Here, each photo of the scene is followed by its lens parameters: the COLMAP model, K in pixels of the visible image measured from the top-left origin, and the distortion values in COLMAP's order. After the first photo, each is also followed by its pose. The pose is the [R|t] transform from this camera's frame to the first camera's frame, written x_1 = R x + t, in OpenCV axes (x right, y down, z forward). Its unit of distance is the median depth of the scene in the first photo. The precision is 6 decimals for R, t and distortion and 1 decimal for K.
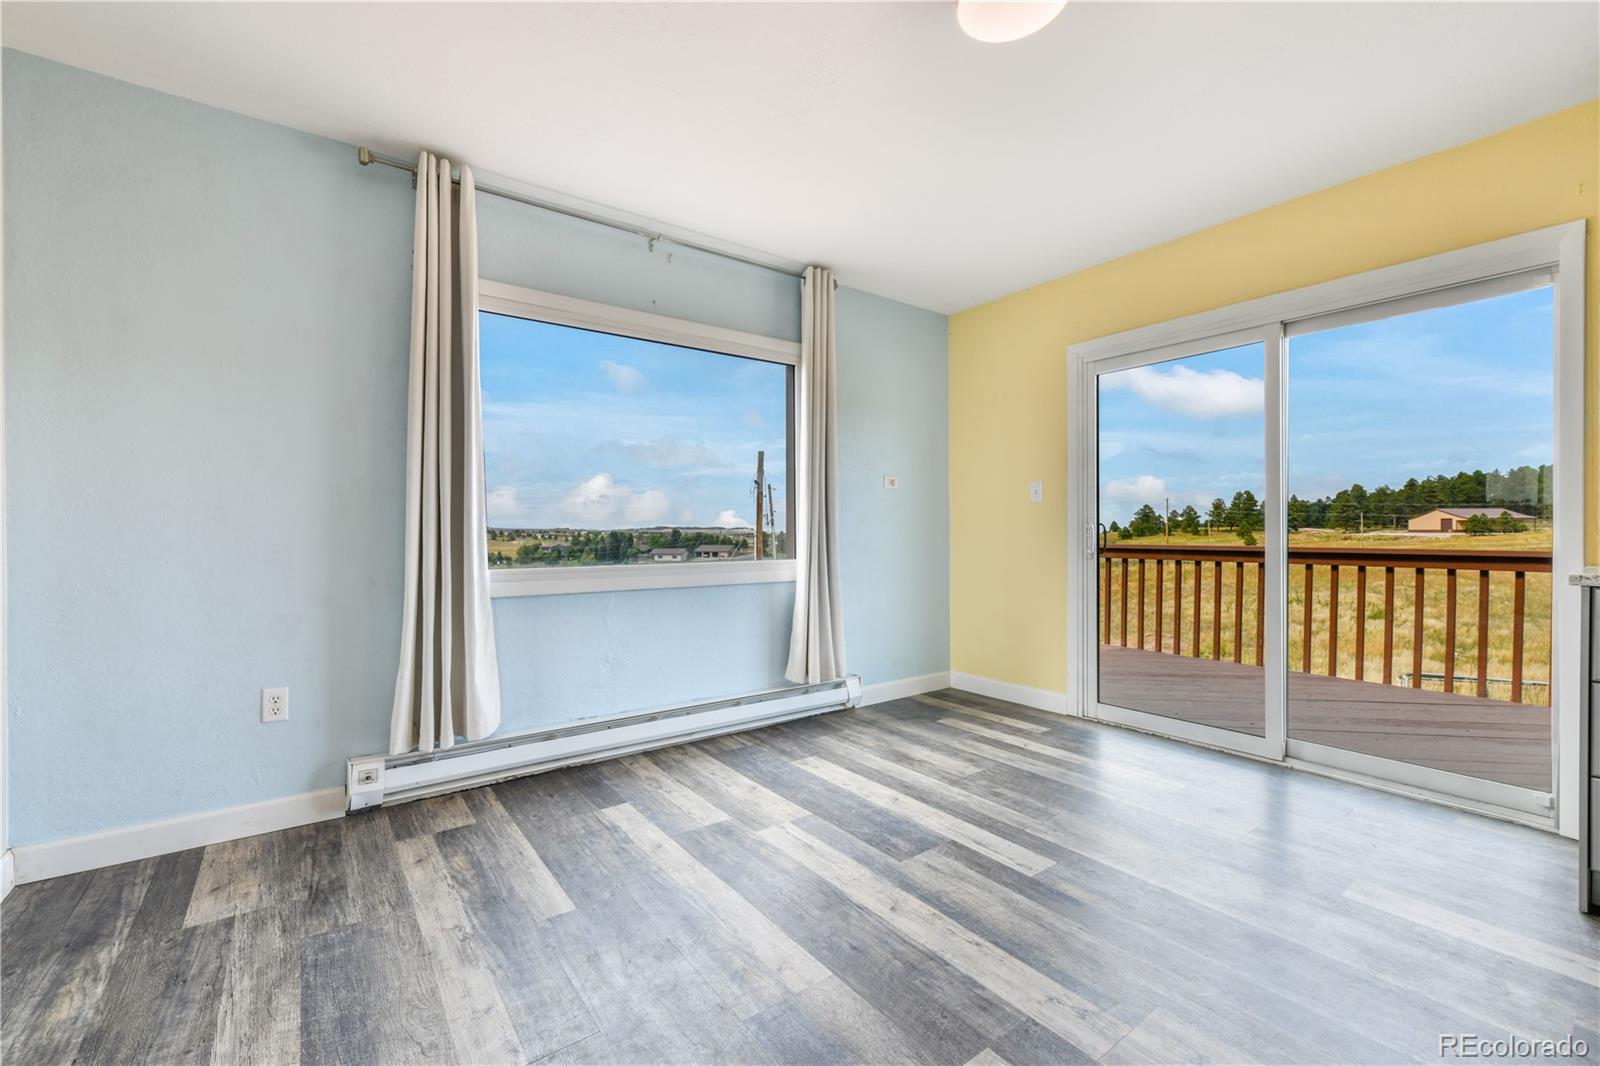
lens RADIAL K [[658.0, 0, 791.0], [0, 658.0, 538.9], [0, 0, 1]] dist [0.002993, -0.001215]
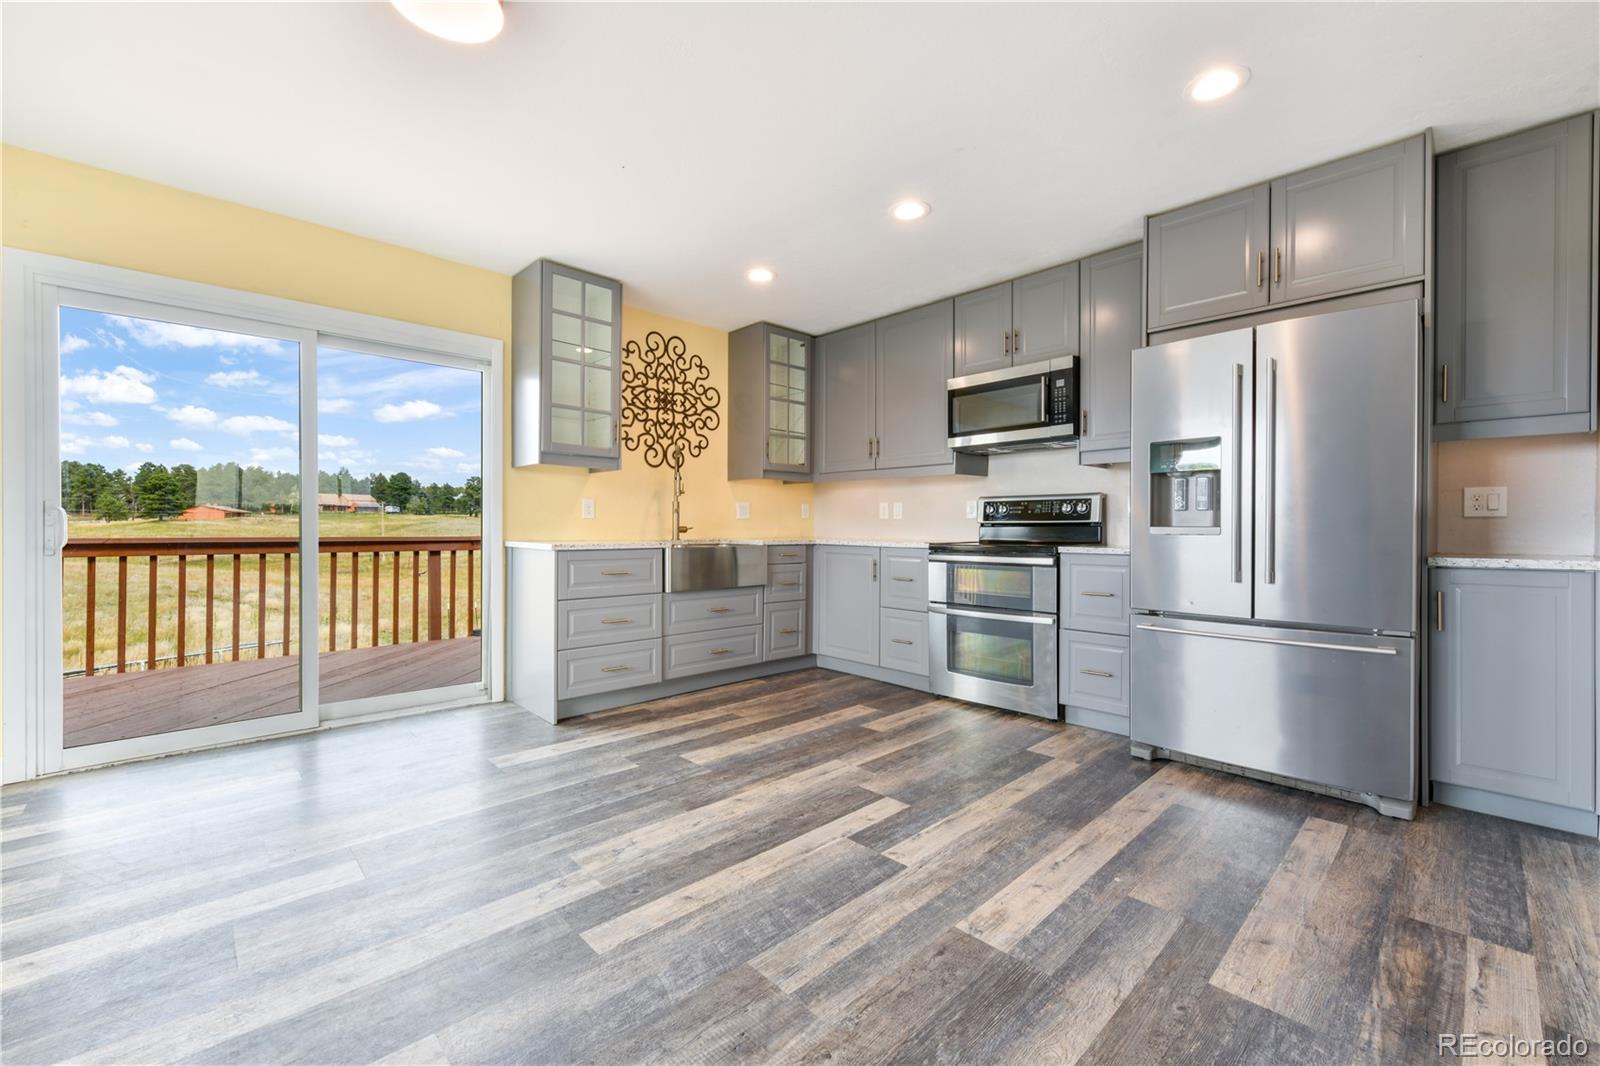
lens RADIAL K [[658.0, 0, 789.9], [0, 658.0, 522.5], [0, 0, 1]] dist [0.002993, -0.001215]
pose [[-0.117353, 0.009200, 0.993048, -0.567373], [0.006340, 0.999944, -0.008515, 0.010850], [-0.993070, 0.005297, -0.117404, 0.432564]]
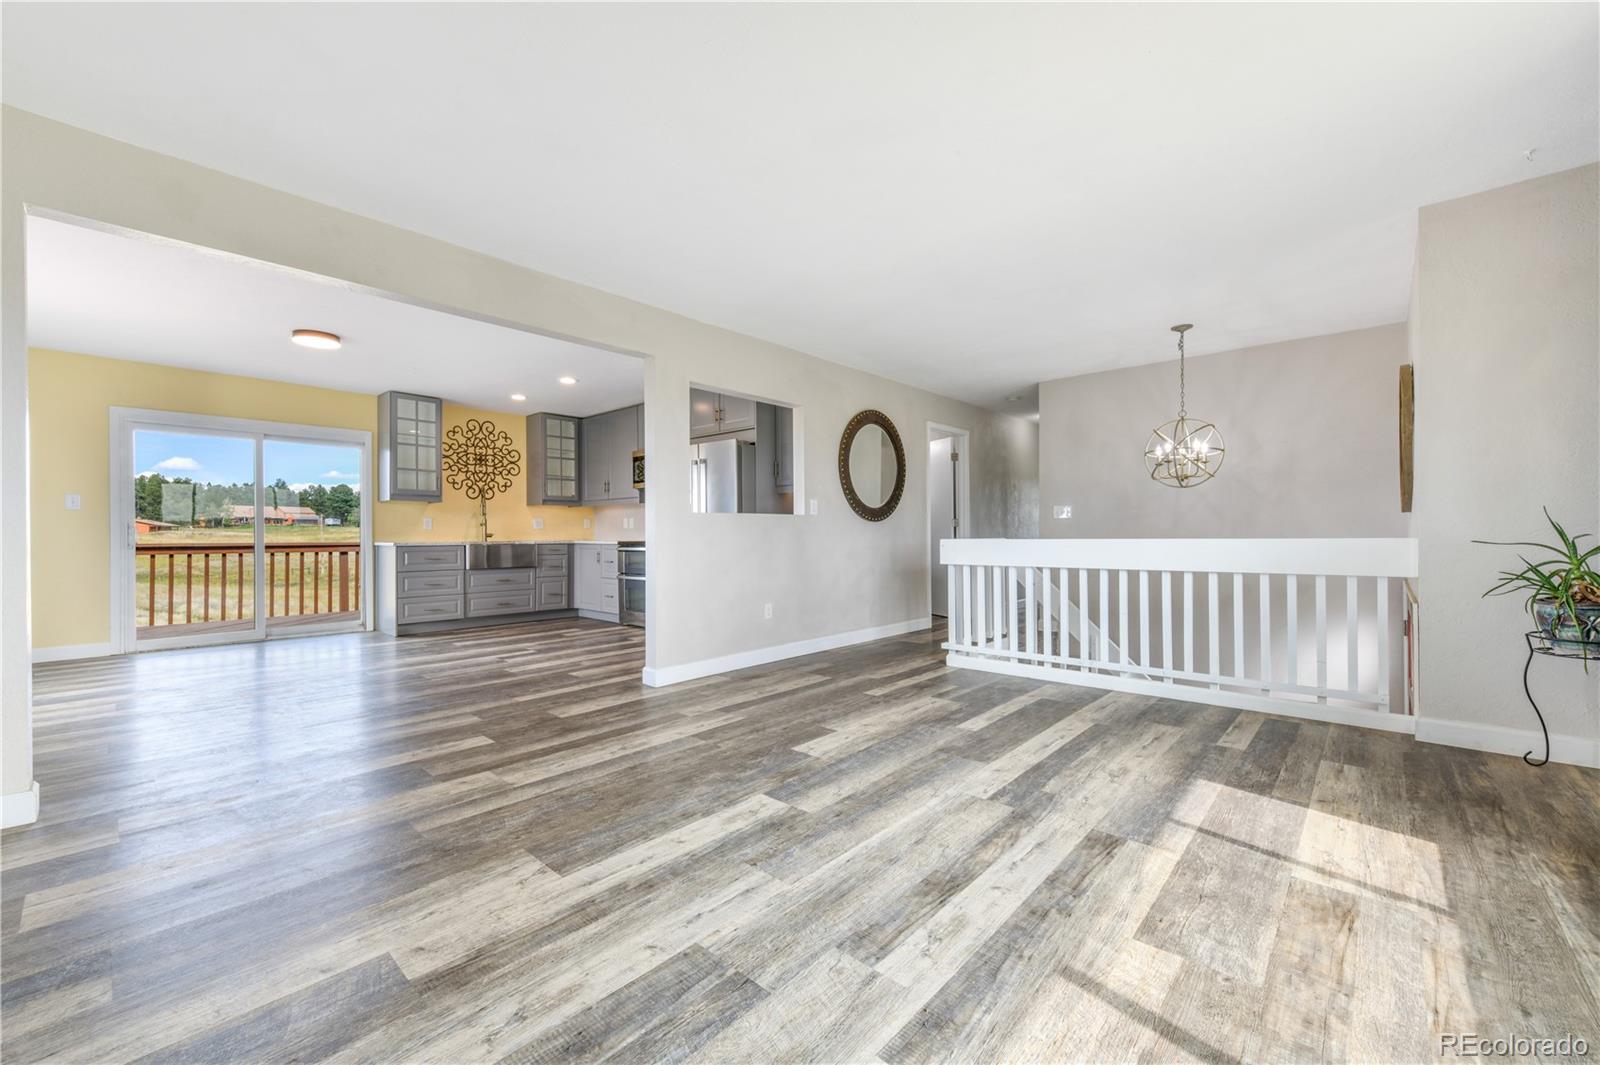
lens RADIAL K [[636.7, 0, 784.4], [0, 636.7, 532.4], [0, 0, 1]] dist [0.011698, -0.000912]
pose [[-0.187185, 0.009192, 0.982282, -2.033158], [0.015229, 0.999863, -0.006454, 0.040437], [-0.982207, 0.013751, -0.187299, -0.332277]]
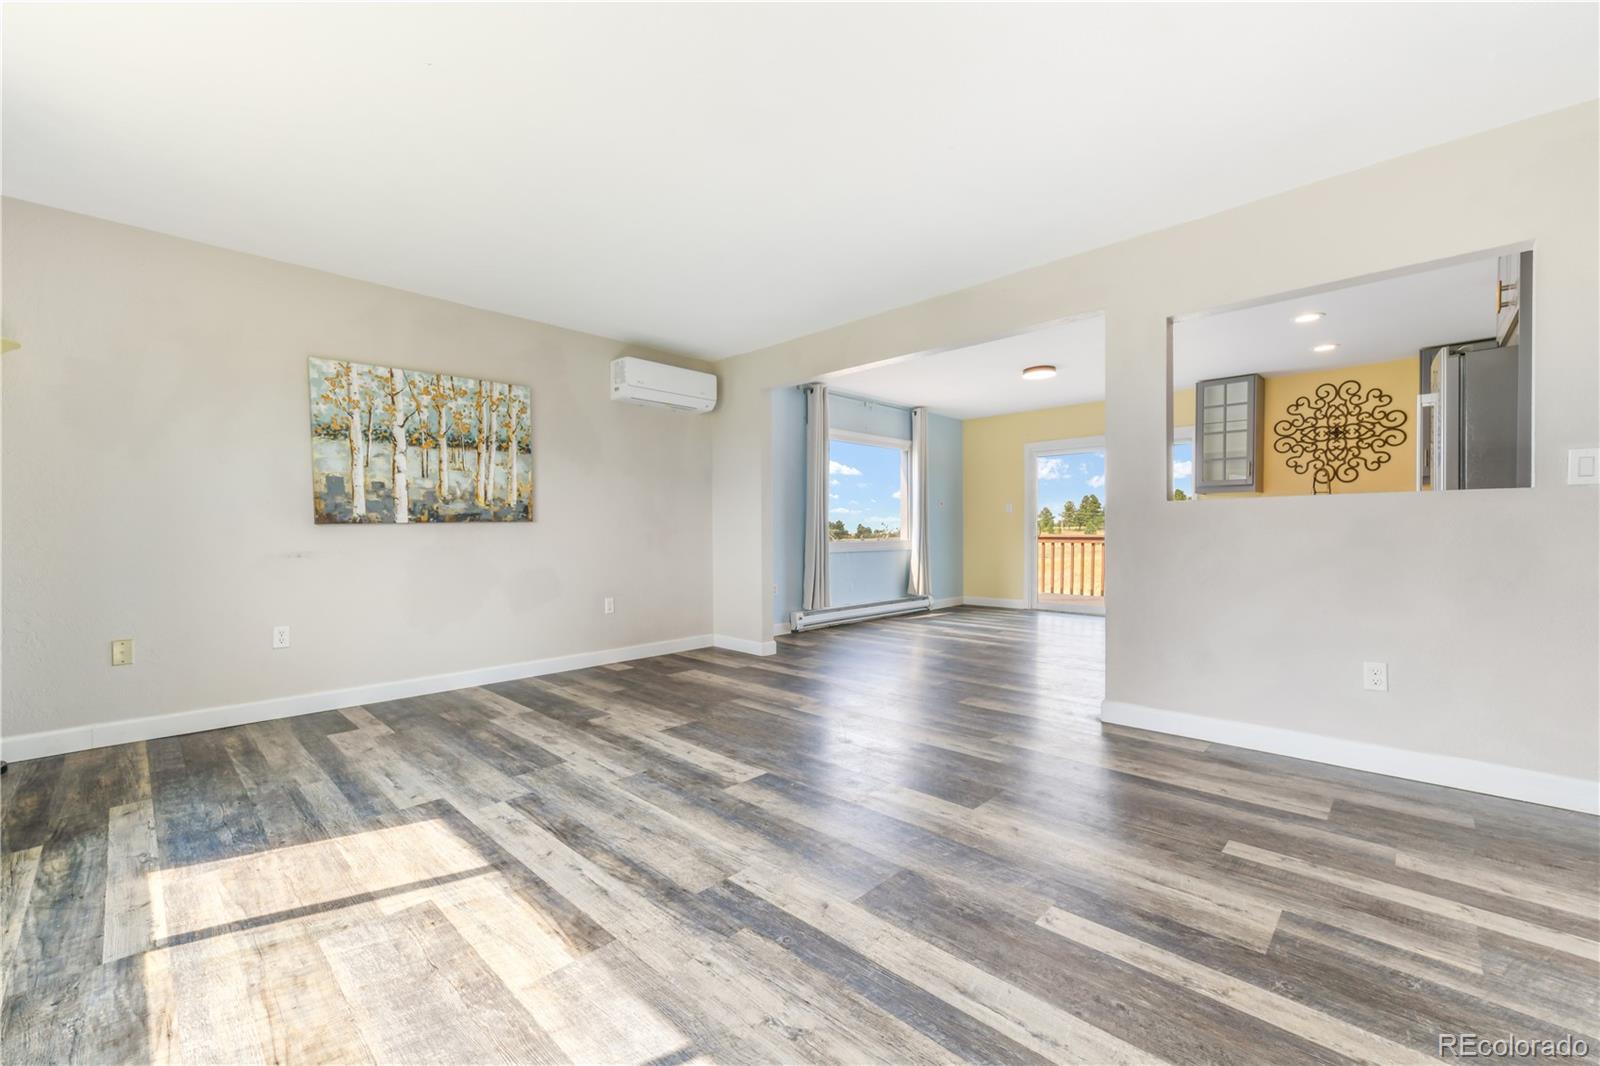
lens RADIAL K [[641.5, 0, 790.8], [0, 641.5, 537.9], [0, 0, 1]] dist [0.013730, 0.000412]
pose [[0.985887, -0.004972, 0.167340, -1.156321], [0.005135, 0.999987, -0.000544, 0.039243], [-0.167335, 0.001396, 0.985899, -1.620612]]
